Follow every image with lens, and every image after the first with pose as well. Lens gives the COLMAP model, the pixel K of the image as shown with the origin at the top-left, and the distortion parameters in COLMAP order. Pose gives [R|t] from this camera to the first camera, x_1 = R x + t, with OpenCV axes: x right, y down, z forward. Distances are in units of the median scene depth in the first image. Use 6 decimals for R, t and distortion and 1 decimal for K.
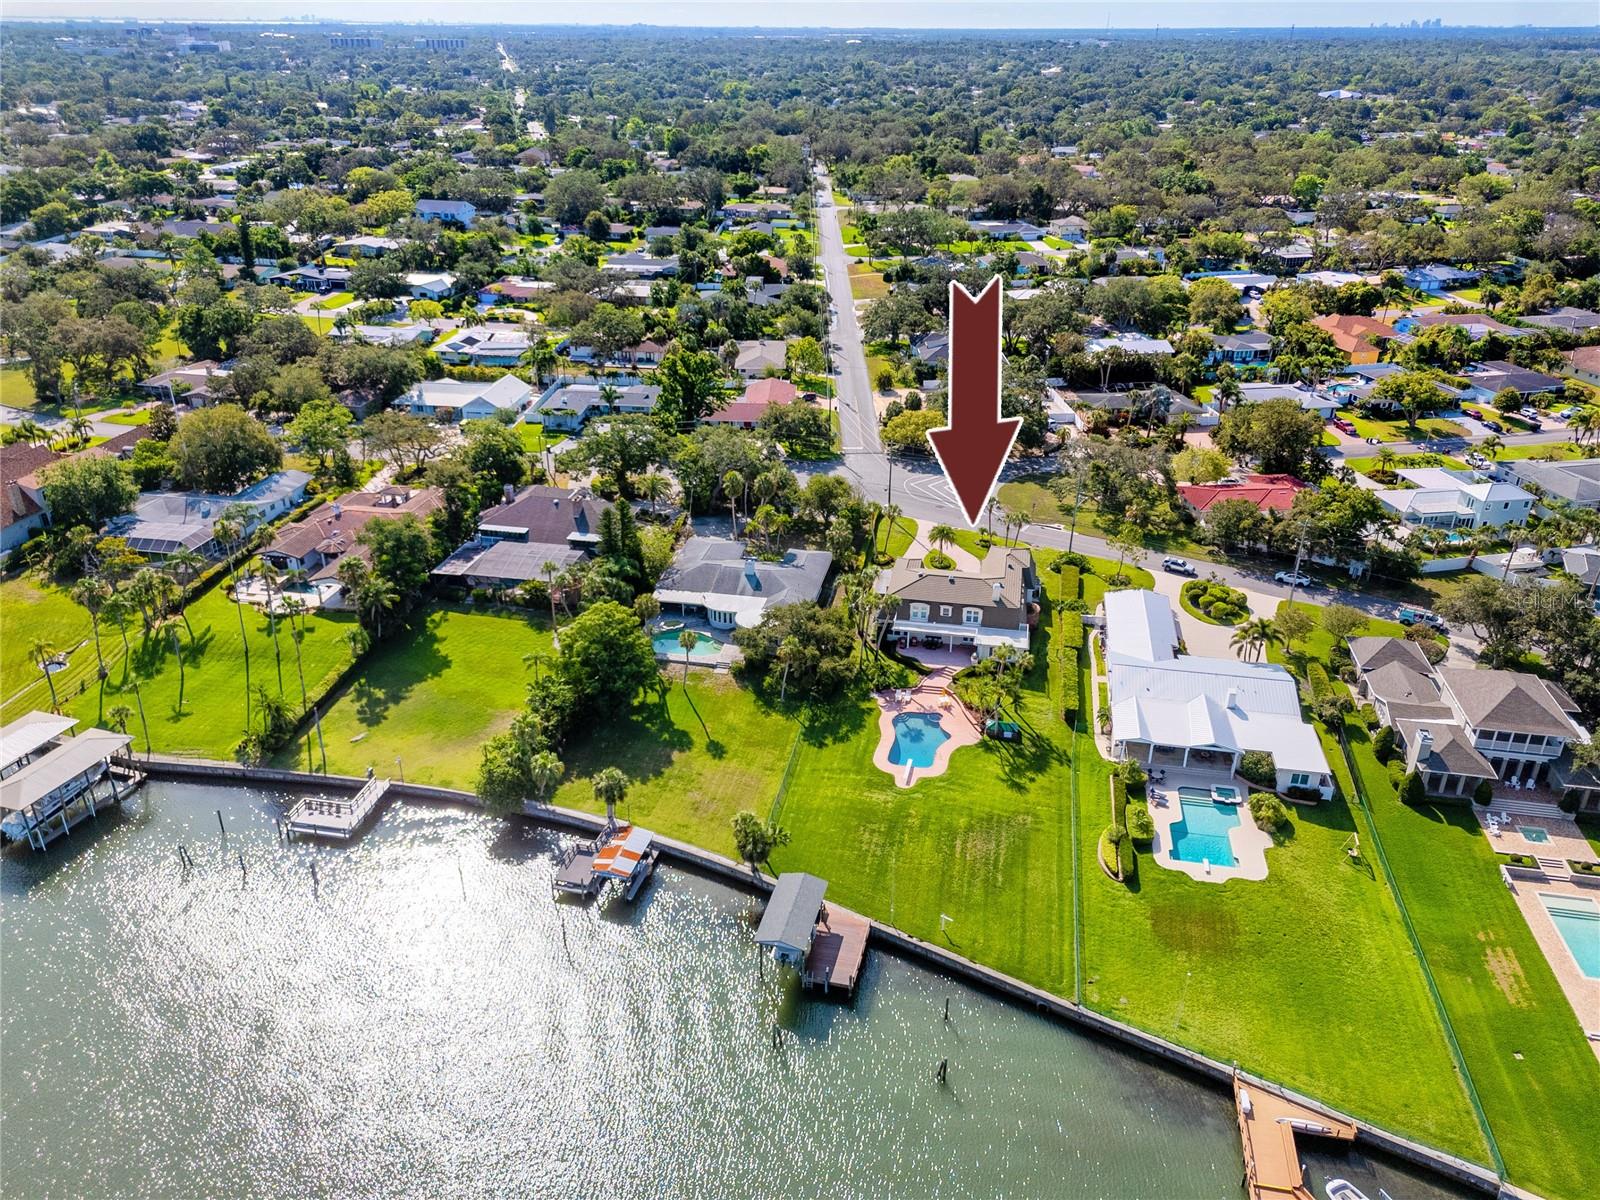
lens RADIAL K [[1143.5, 0, 800.0], [0, 1143.5, 600.0], [0, 0, 1]] dist [0.048269, 0.000016]
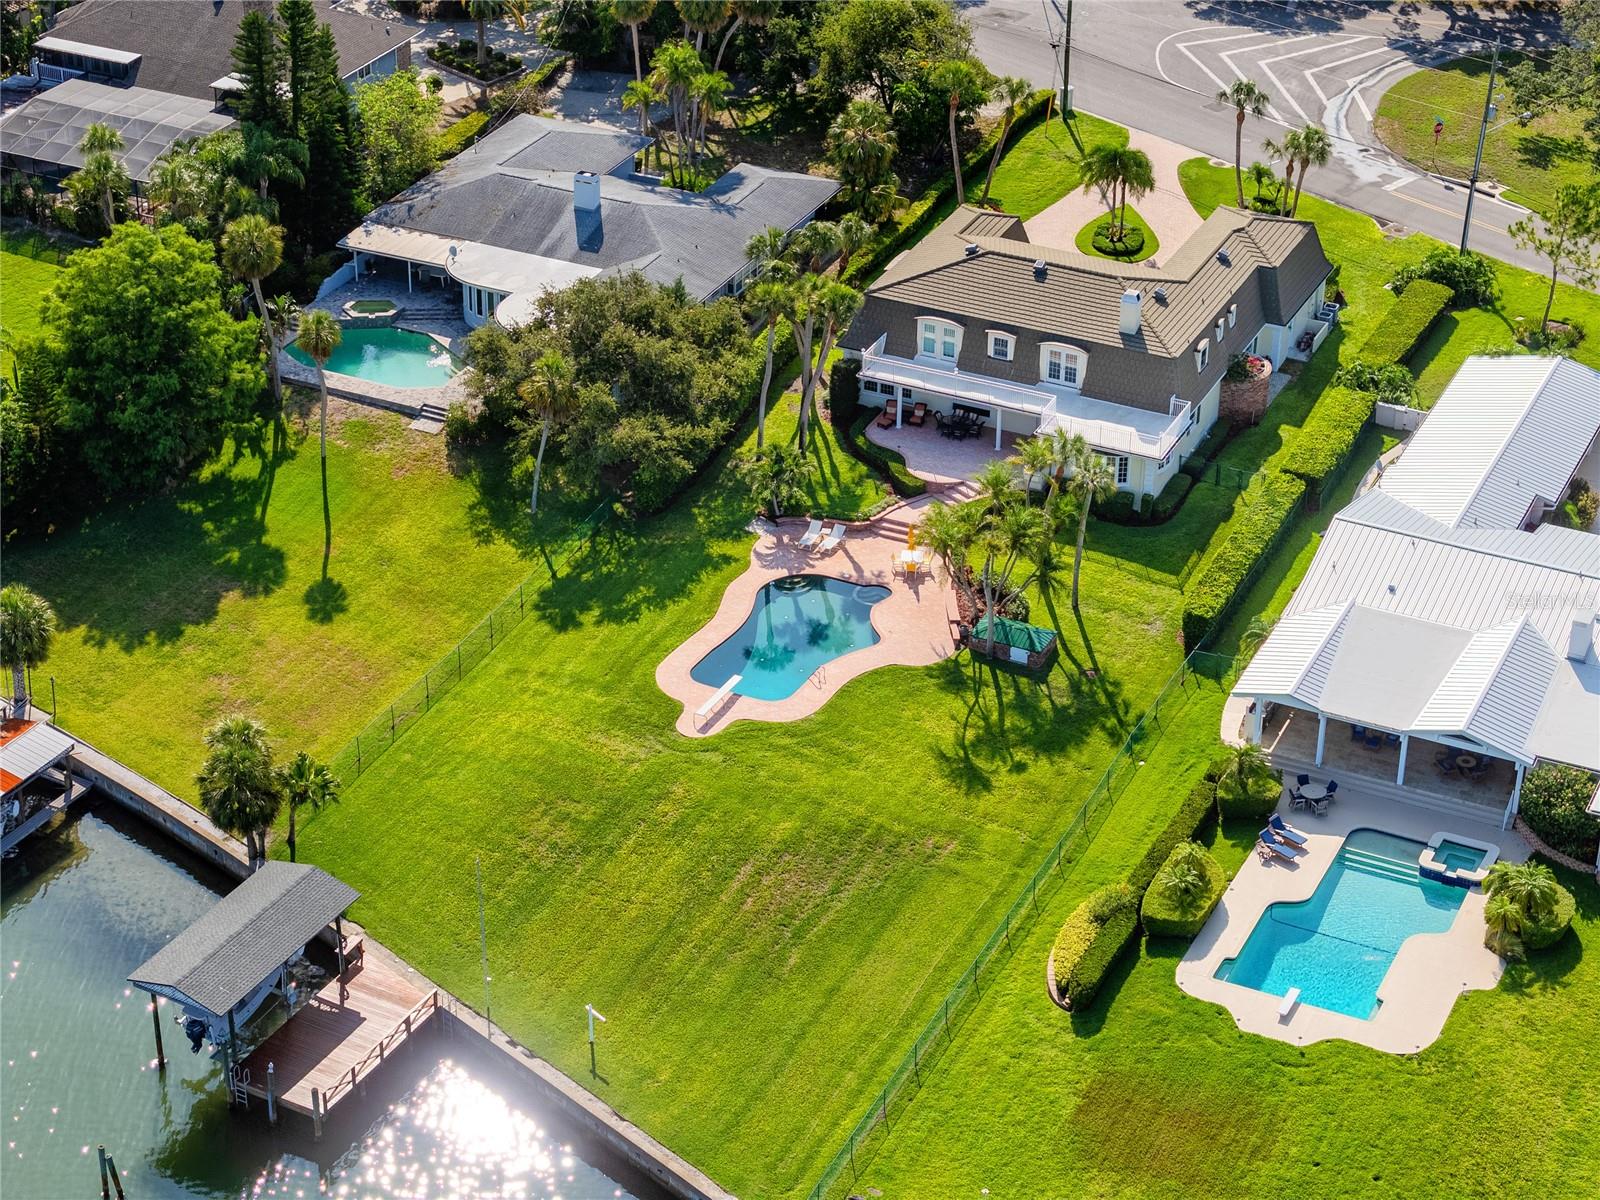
lens RADIAL K [[3223.3, 0, 800.0], [0, 3223.3, 600.0], [0, 0, 1]] dist [-0.132376, -0.064041]
pose [[0.966956, 0.130940, -0.218747, 0.332070], [-0.117527, 0.990361, 0.073301, 0.024724], [0.226236, -0.045170, 0.973025, -0.090628]]
